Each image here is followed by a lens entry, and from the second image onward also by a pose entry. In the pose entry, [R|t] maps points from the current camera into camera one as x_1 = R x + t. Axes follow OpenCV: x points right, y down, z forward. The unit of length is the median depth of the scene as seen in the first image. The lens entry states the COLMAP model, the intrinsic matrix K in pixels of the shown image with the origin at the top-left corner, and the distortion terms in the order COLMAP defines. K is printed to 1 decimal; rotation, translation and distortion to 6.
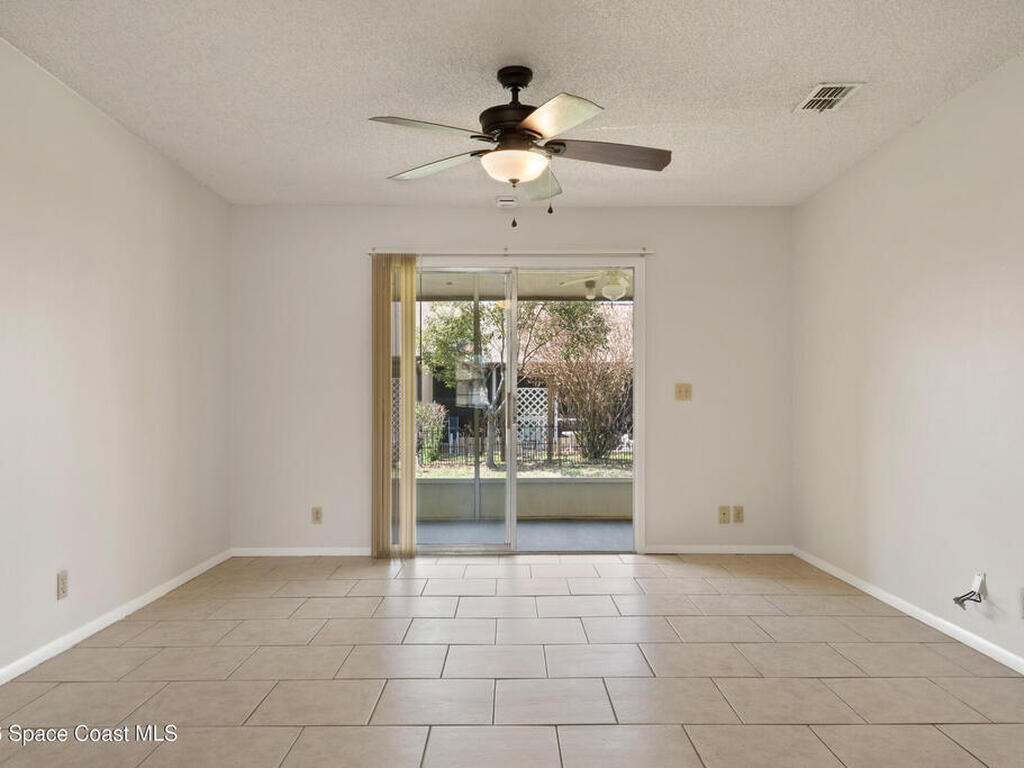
lens RADIAL K [[752.1, 0, 509.5], [0, 752.1, 402.0], [0, 0, 1]] dist [0.005409, -0.007238]
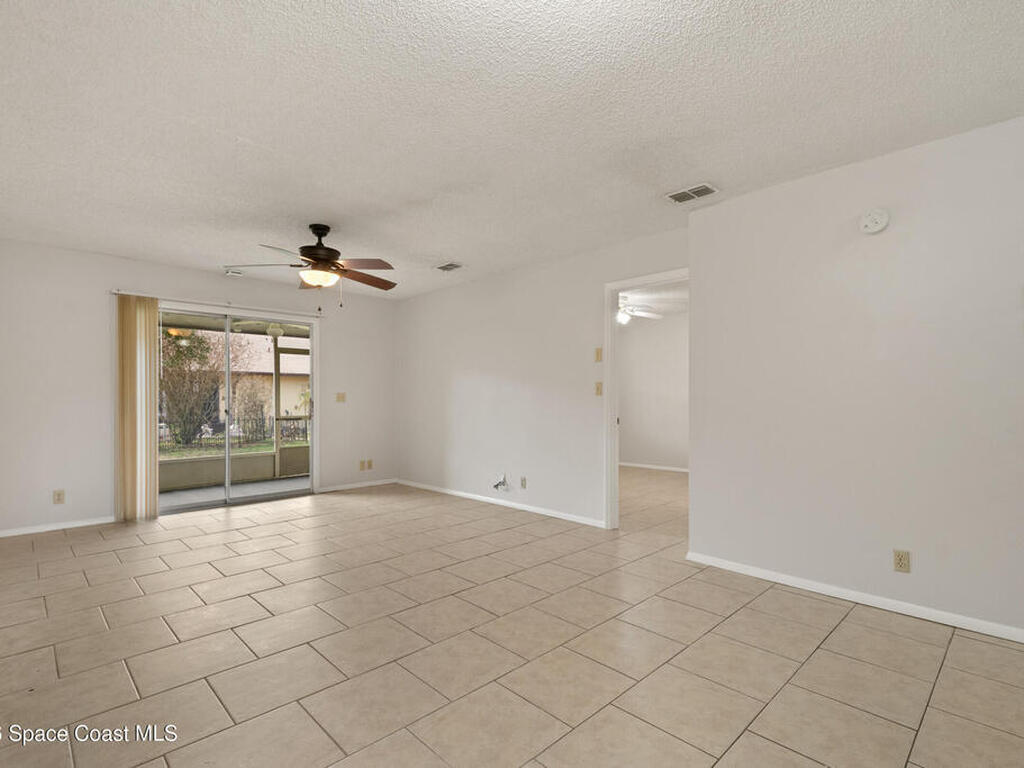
lens RADIAL K [[517.9, 0, 514.3], [0, 517.9, 401.3], [0, 0, 1]] dist [0.012473, -0.002673]
pose [[0.716367, -0.005991, 0.697698, -0.326496], [0.001539, 0.999974, 0.007006, -0.013016], [-0.697722, -0.003945, 0.716357, -0.146092]]
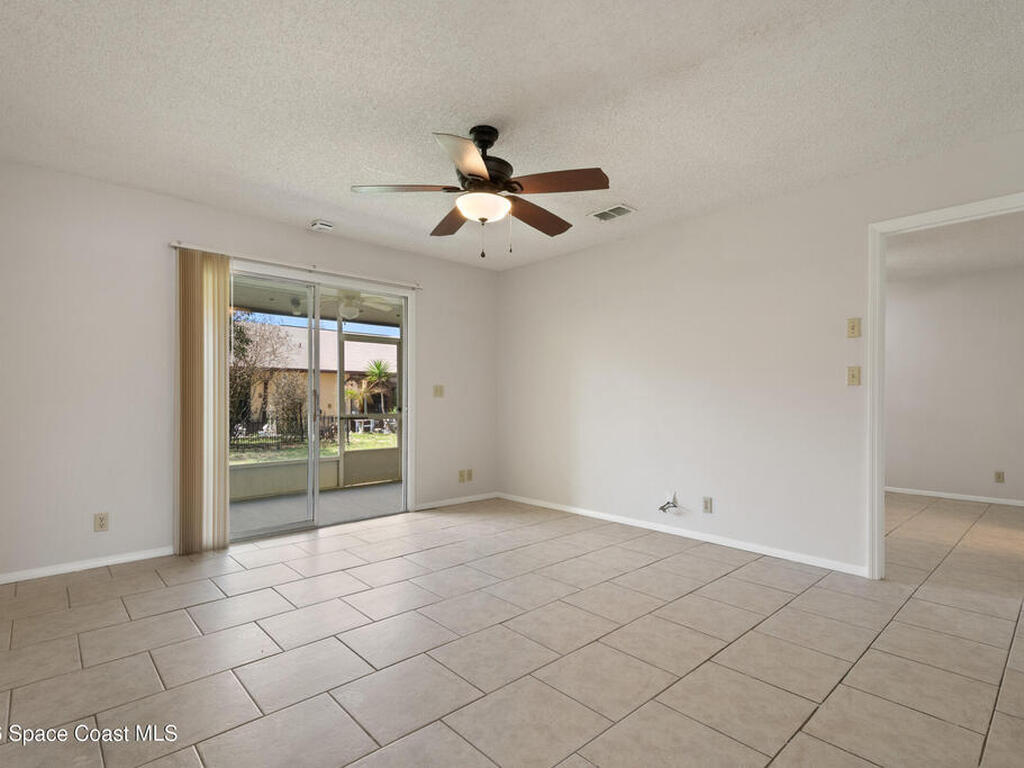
lens RADIAL K [[517.9, 0, 510.6], [0, 517.9, 404.1], [0, 0, 1]] dist [0.012473, -0.002673]
pose [[0.736576, -0.005438, 0.676333, -0.326738], [-0.002381, 0.999941, 0.010634, -0.000428], [-0.676351, -0.009443, 0.736519, 0.206076]]
